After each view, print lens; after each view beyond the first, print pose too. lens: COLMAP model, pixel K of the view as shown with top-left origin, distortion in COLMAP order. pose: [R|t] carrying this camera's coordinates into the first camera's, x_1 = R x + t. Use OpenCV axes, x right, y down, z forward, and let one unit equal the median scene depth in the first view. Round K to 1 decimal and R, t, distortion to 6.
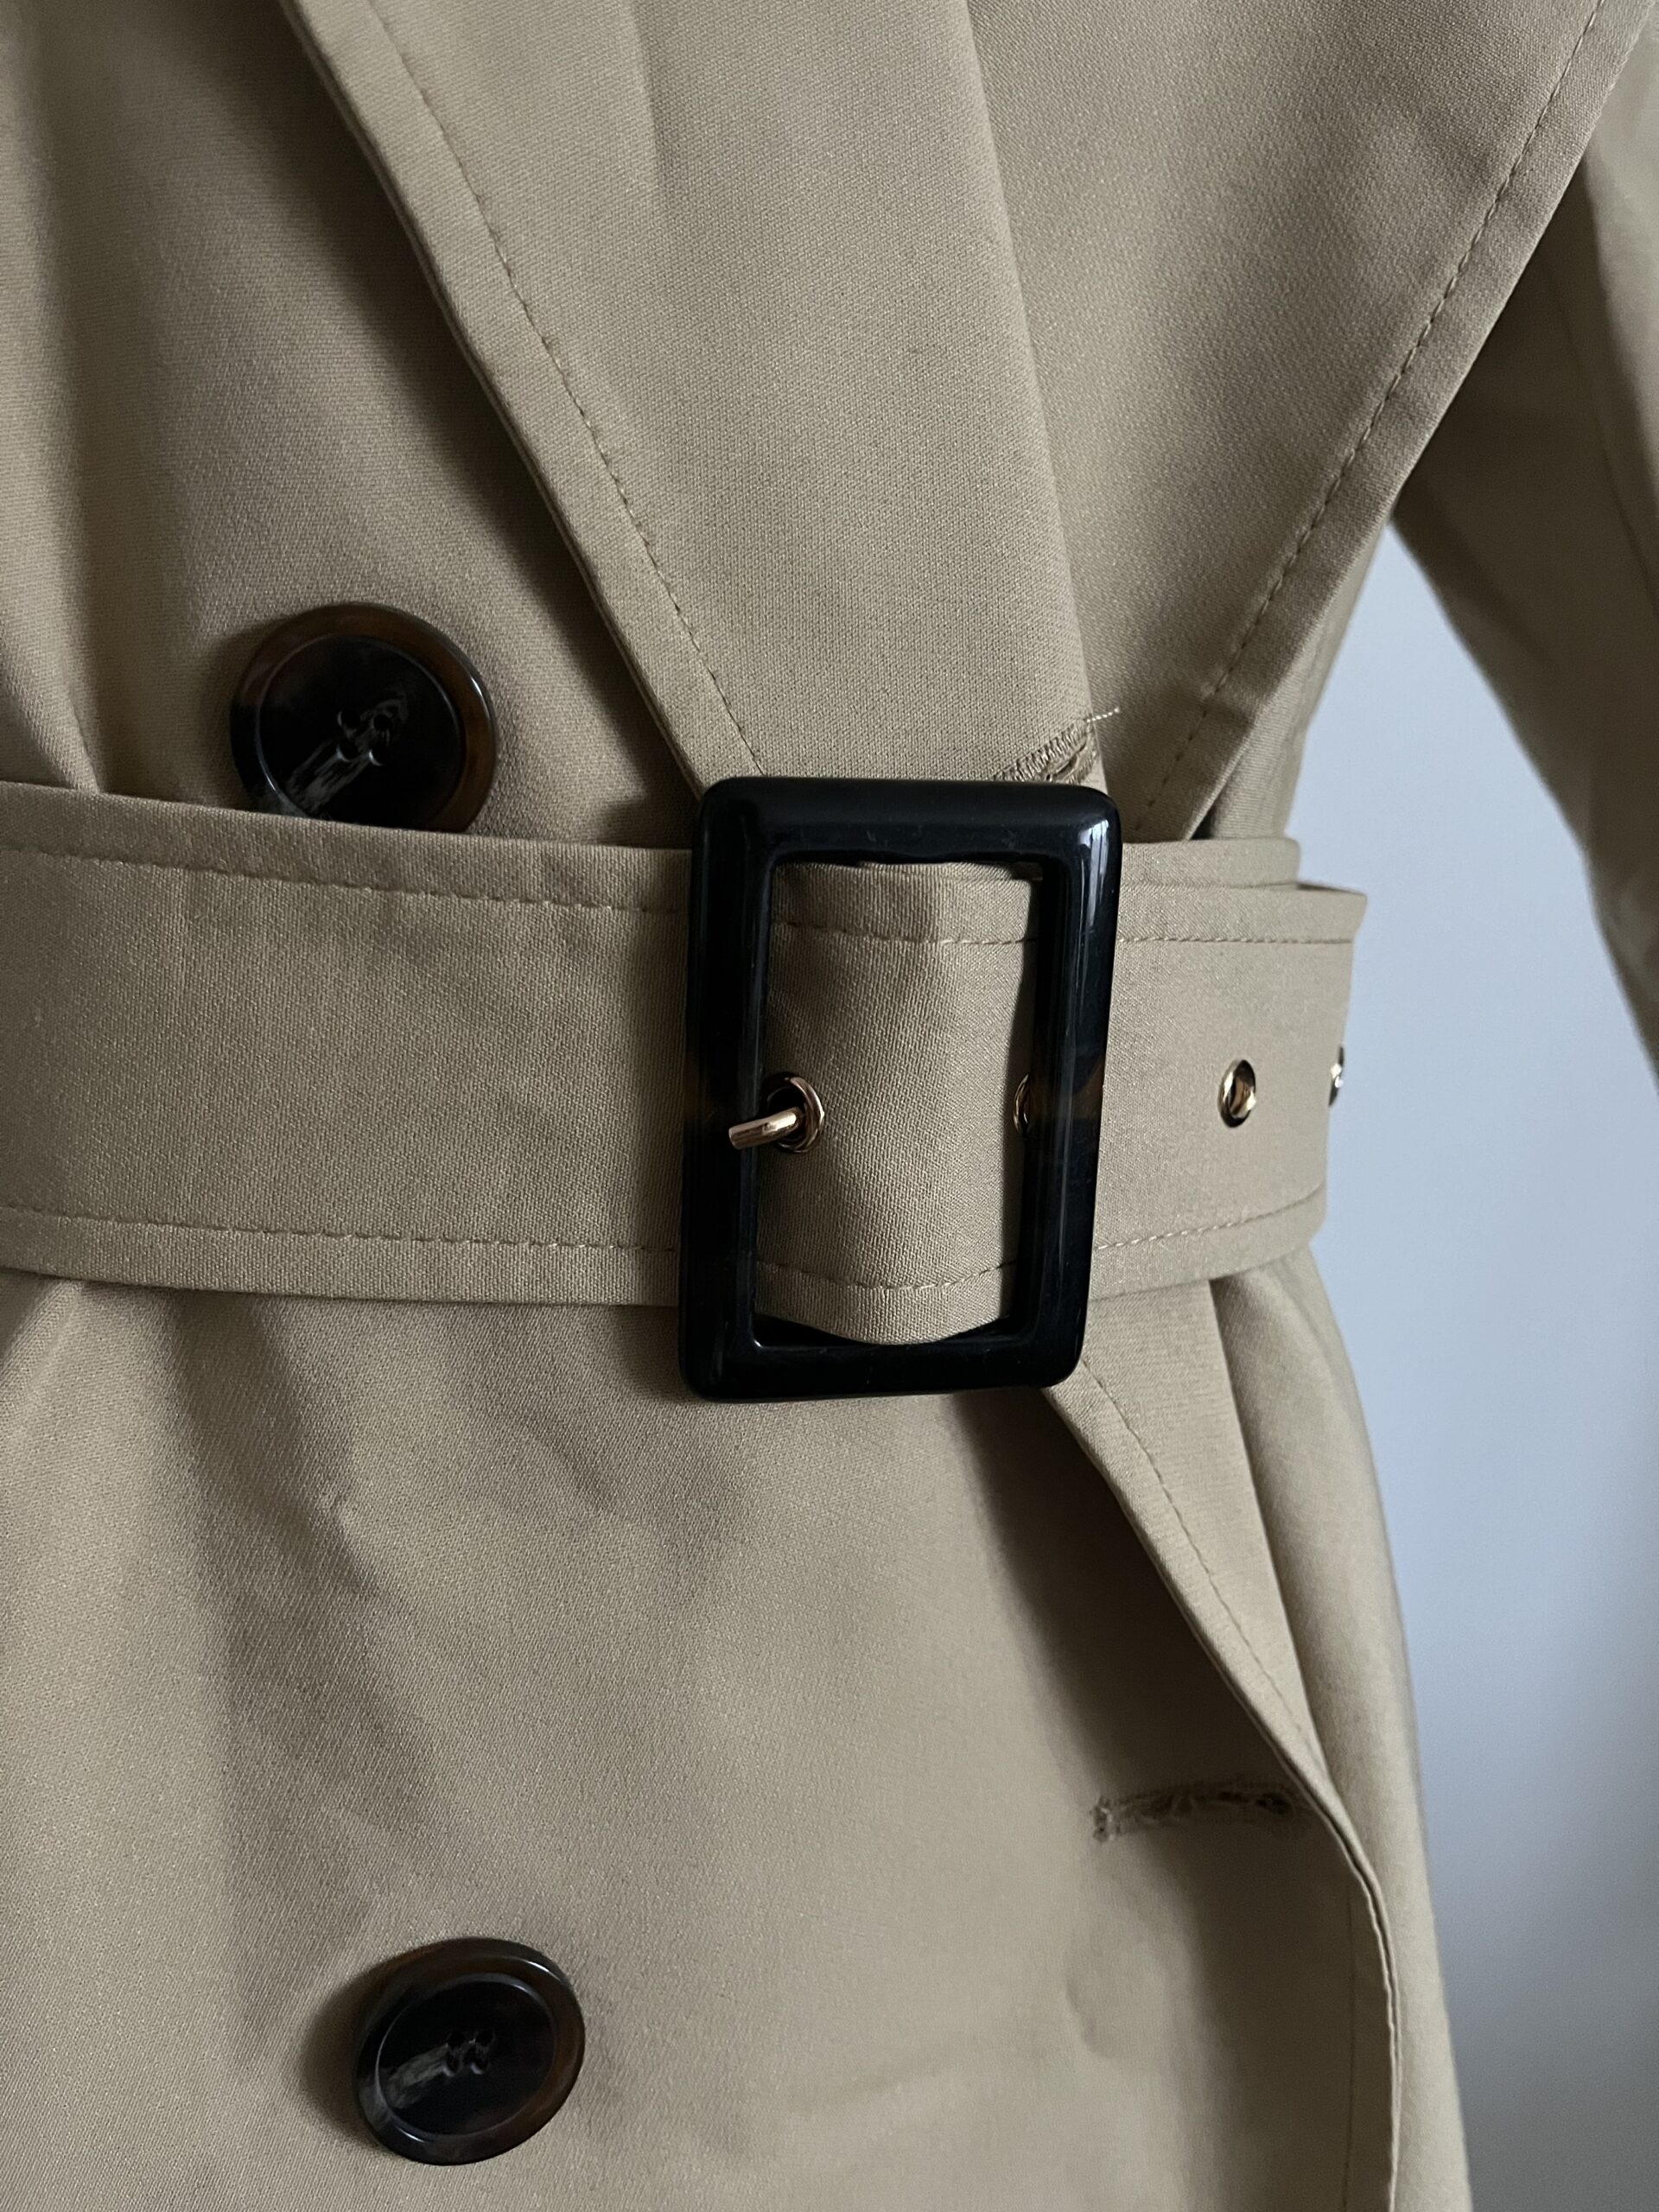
lens RADIAL K [[1659.2, 0, 829.5], [0, 1659.2, 1106.0], [0, 0, 1]] dist [0.041628, -0.057889]
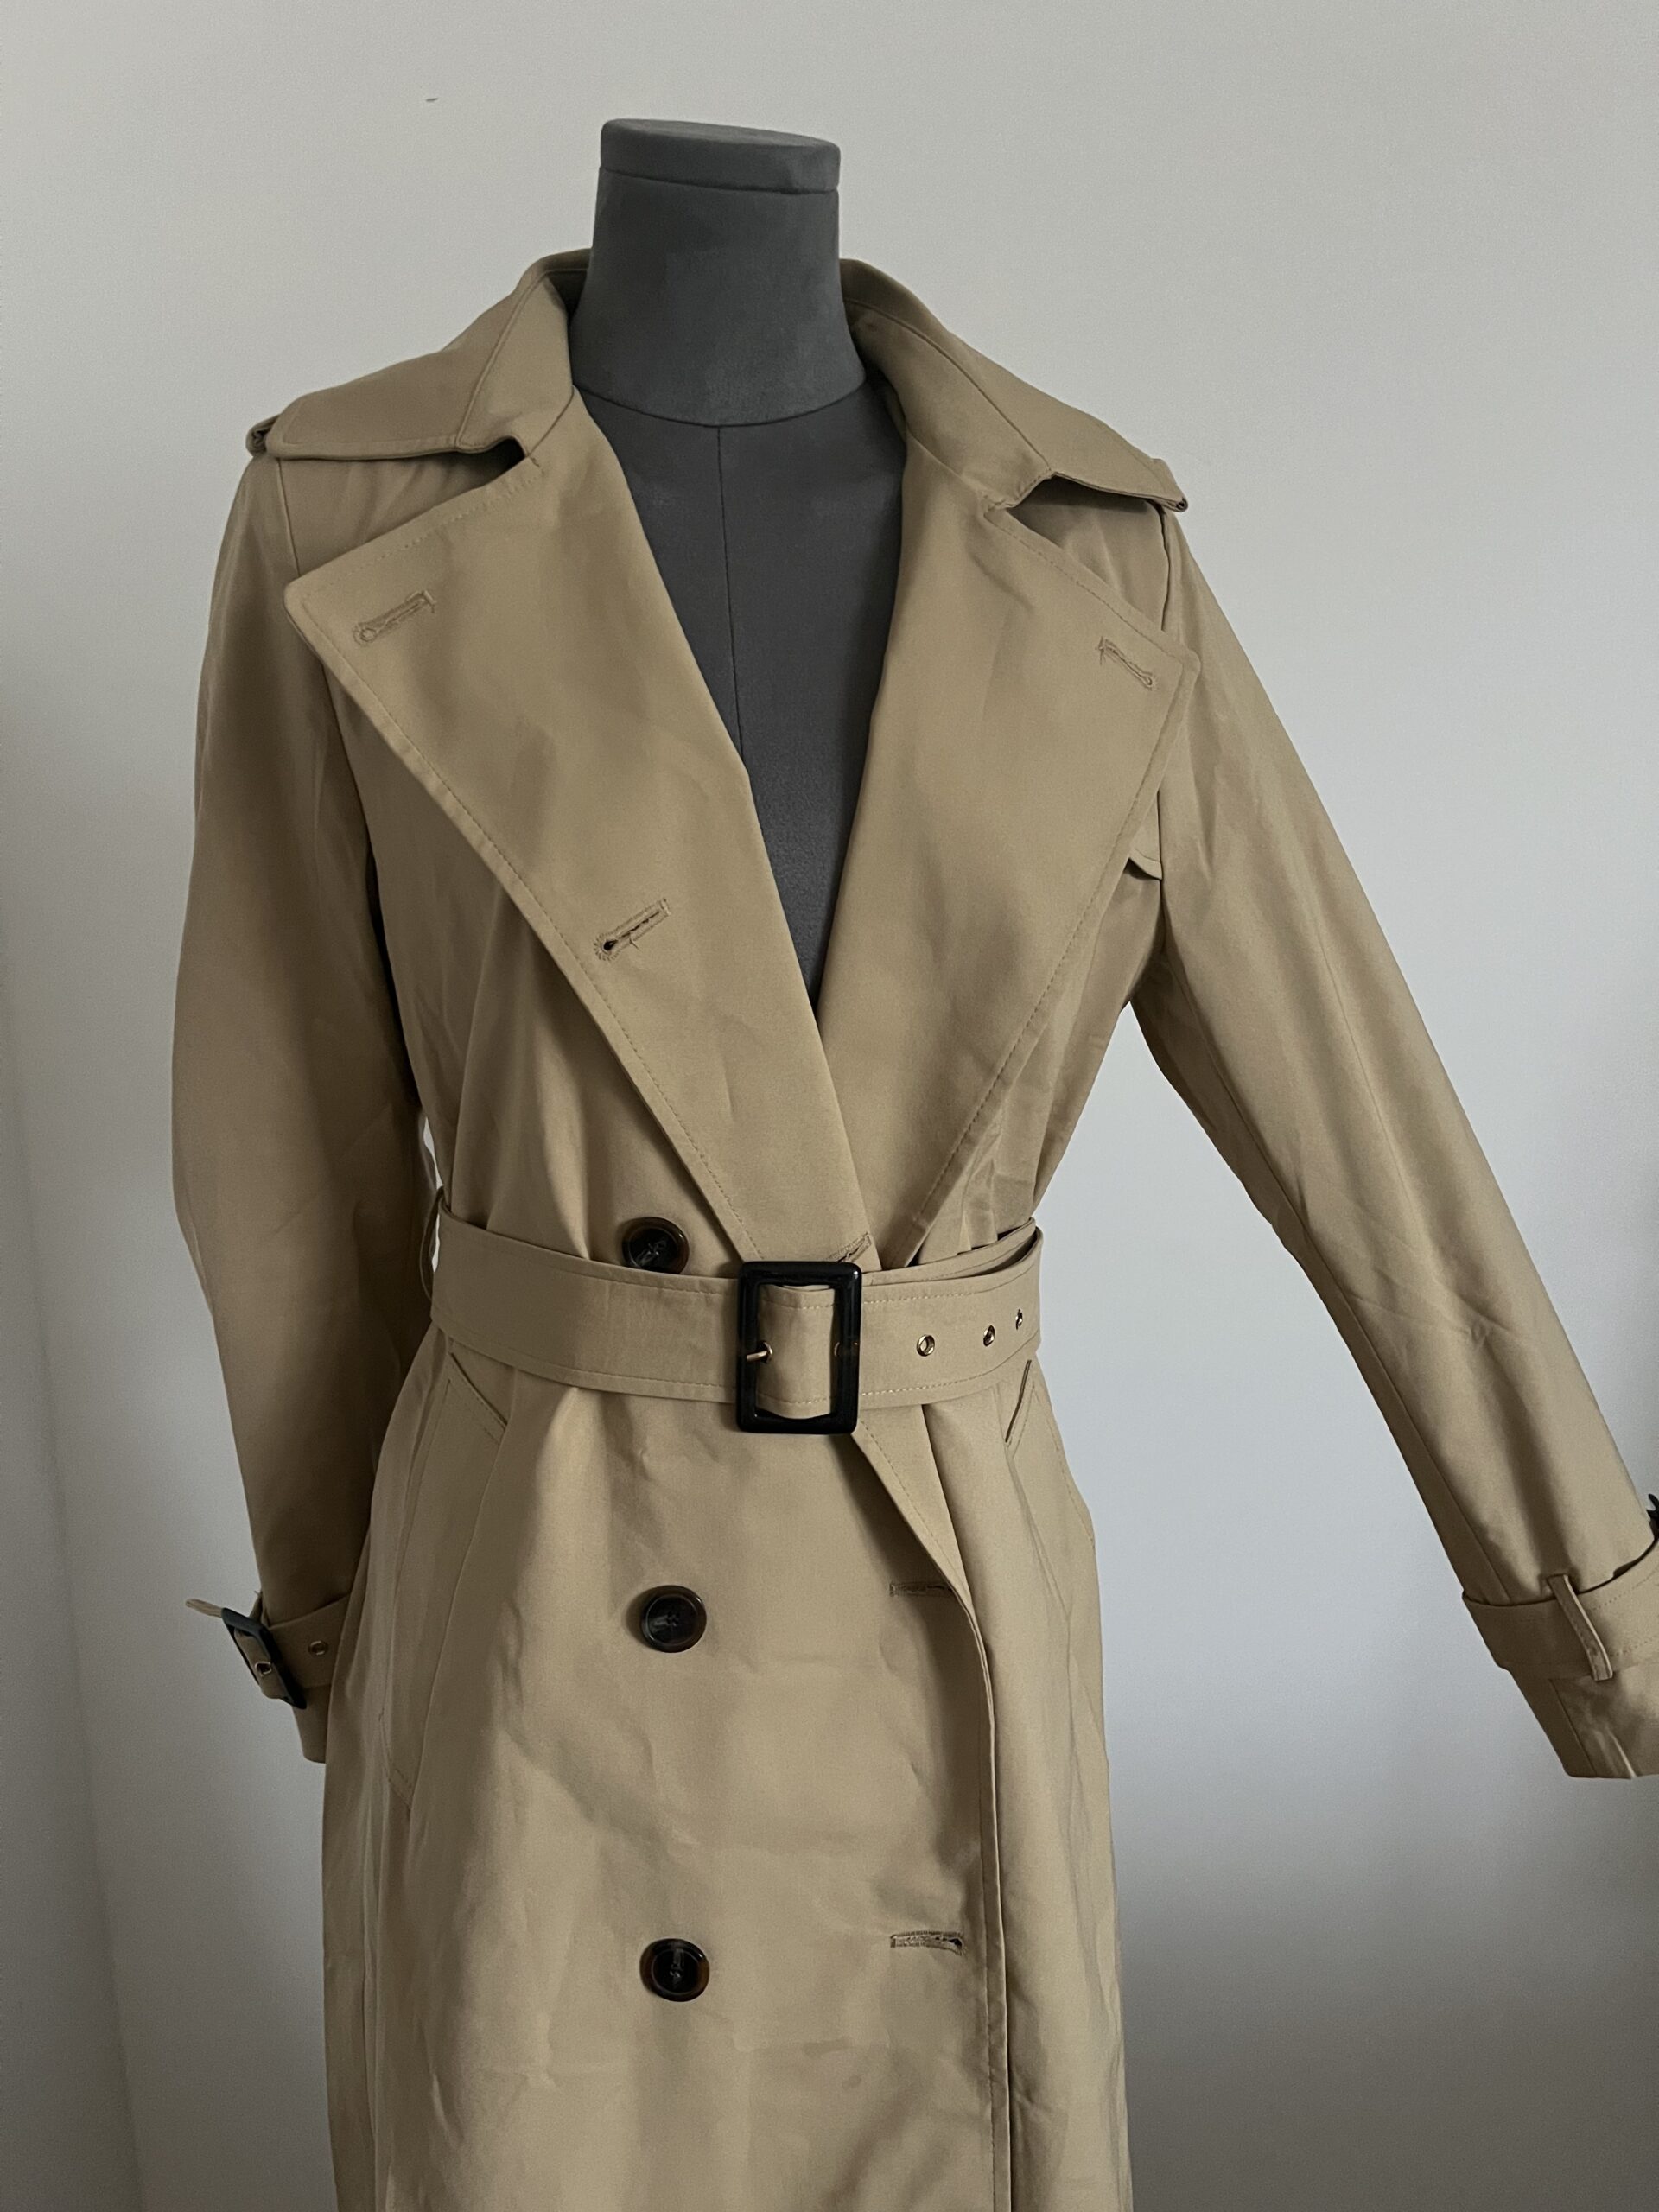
lens RADIAL K [[1659.2, 0, 829.5], [0, 1659.2, 1106.0], [0, 0, 1]] dist [0.041628, -0.057889]
pose [[0.975542, 0.024975, -0.218391, 0.864953], [-0.034620, 0.998582, -0.040449, -0.377976], [0.217071, 0.047021, 0.975023, -2.446493]]
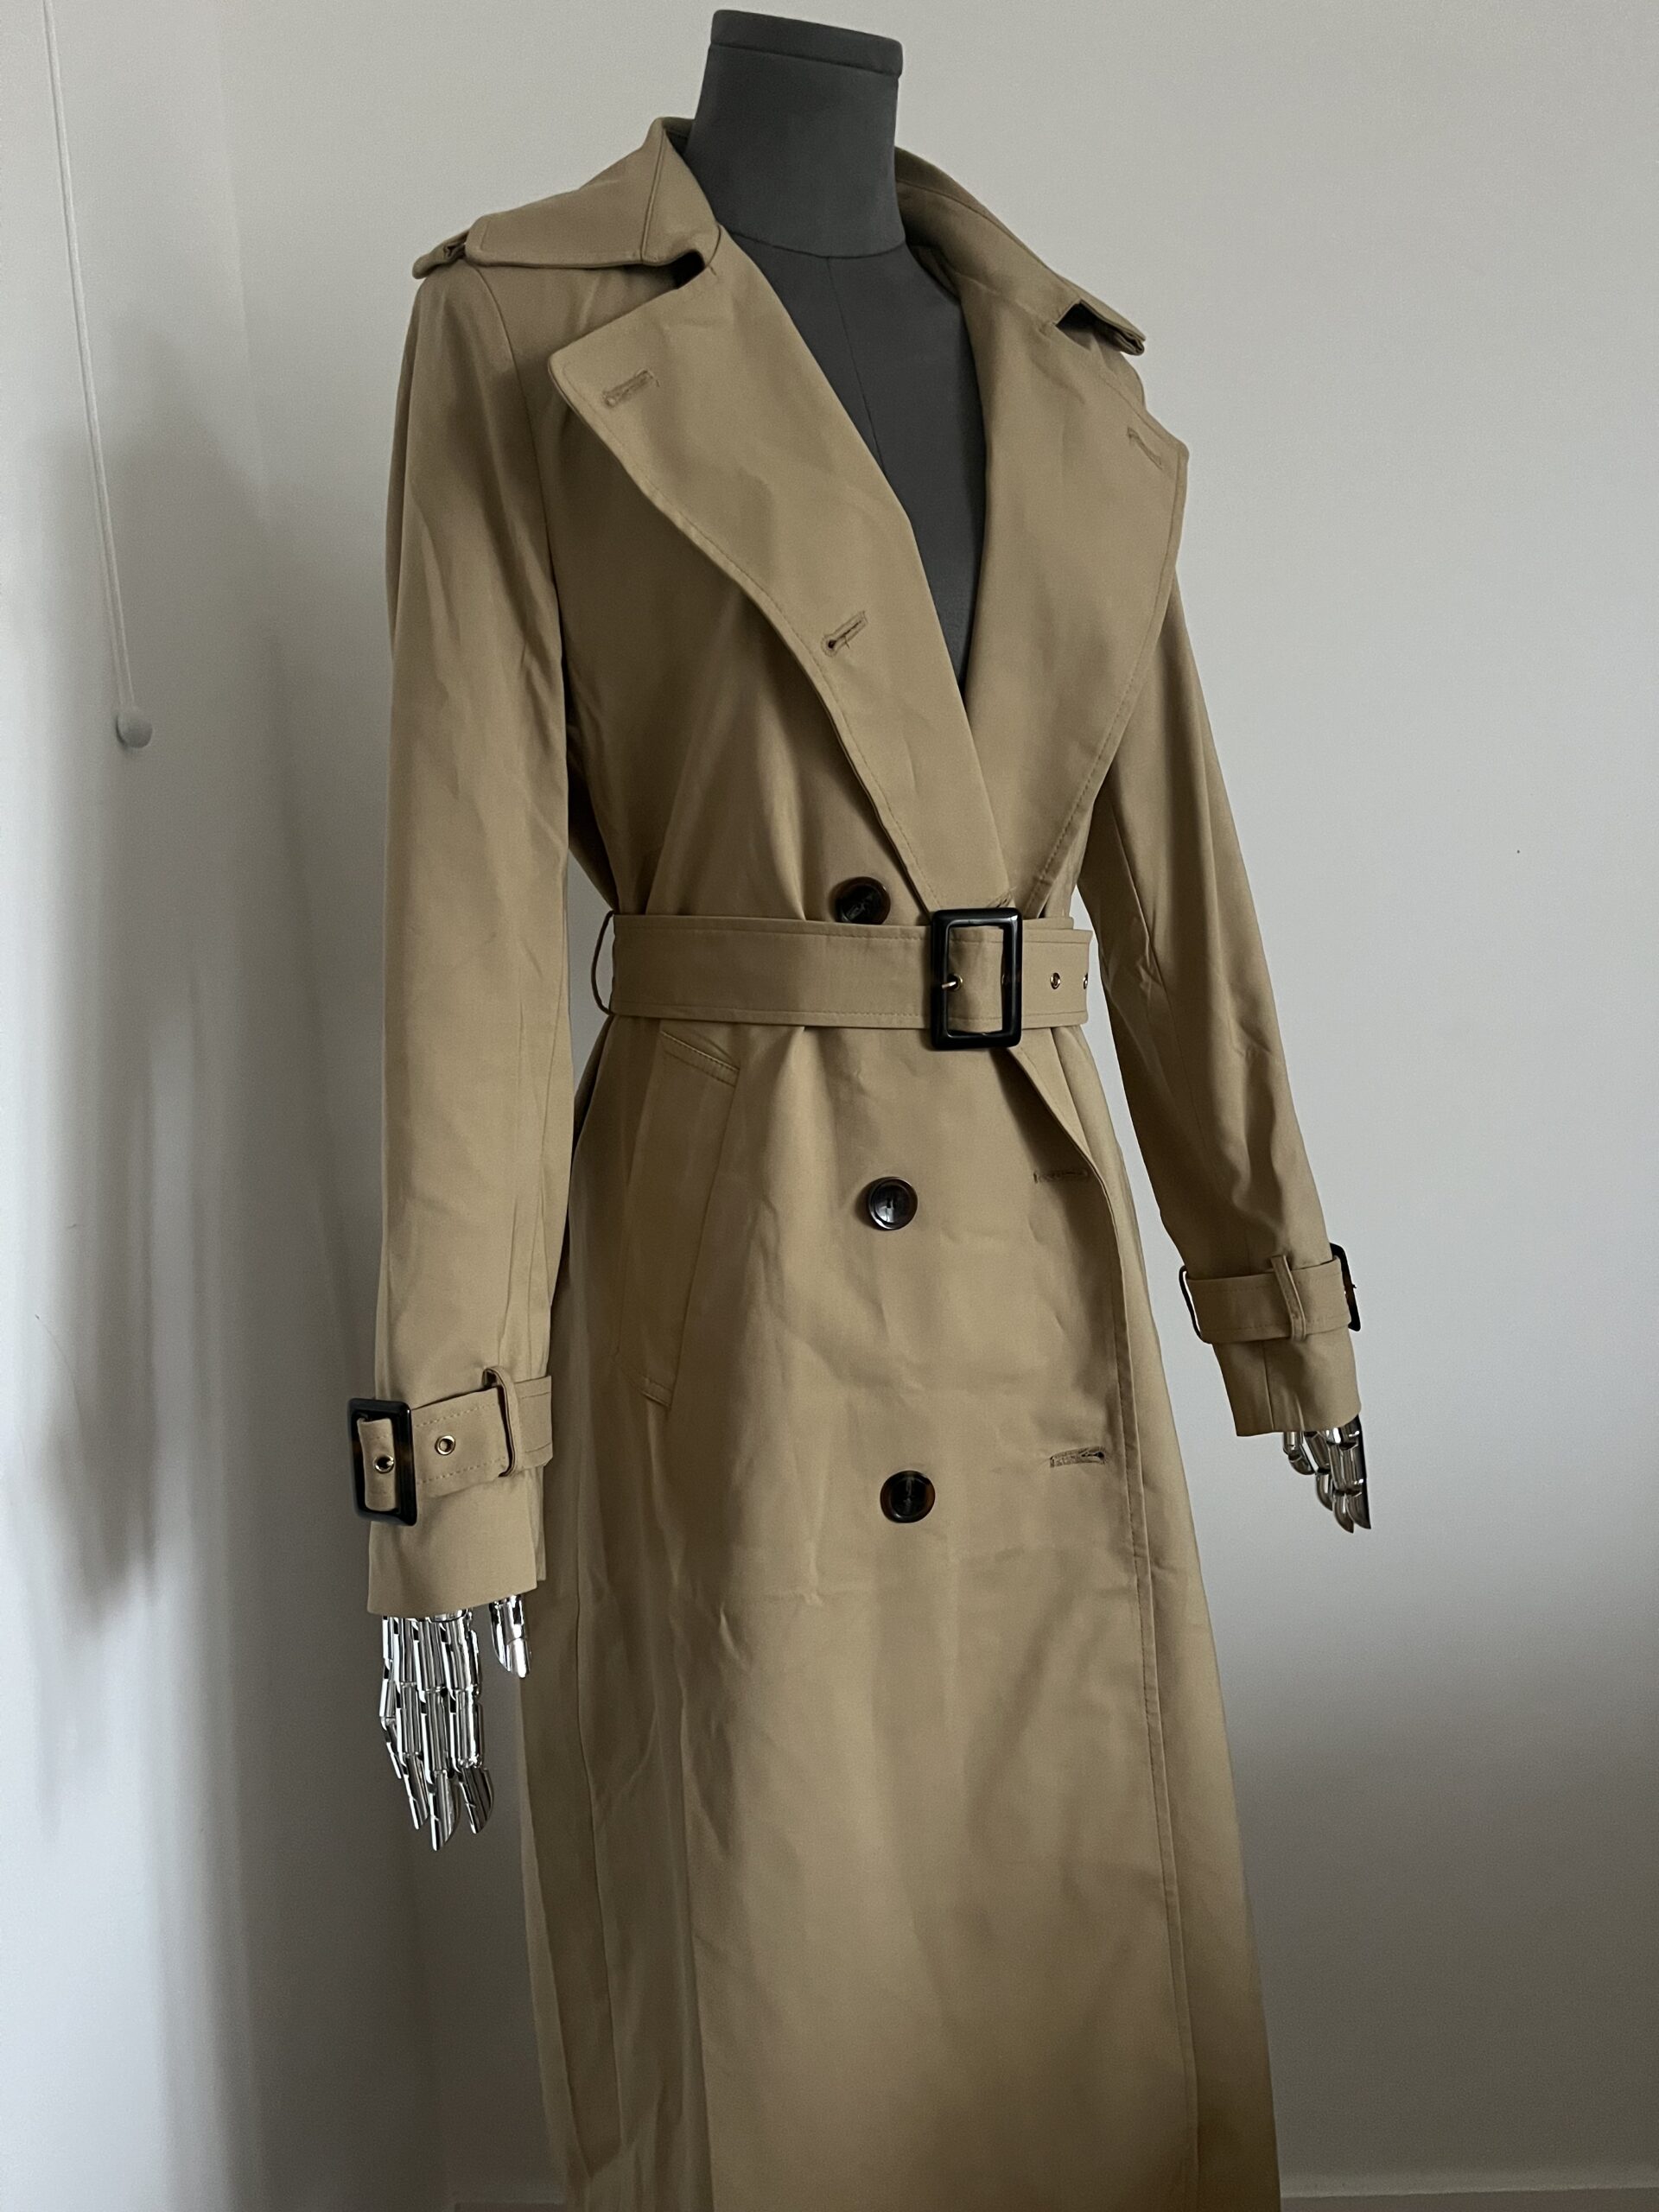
lens RADIAL K [[1659.2, 0, 829.5], [0, 1659.2, 1106.0], [0, 0, 1]] dist [0.041628, -0.057889]
pose [[0.996687, -0.057743, 0.057270, -0.630884], [0.060946, 0.996577, -0.055855, 0.564744], [-0.053848, 0.059161, 0.996795, -3.425899]]
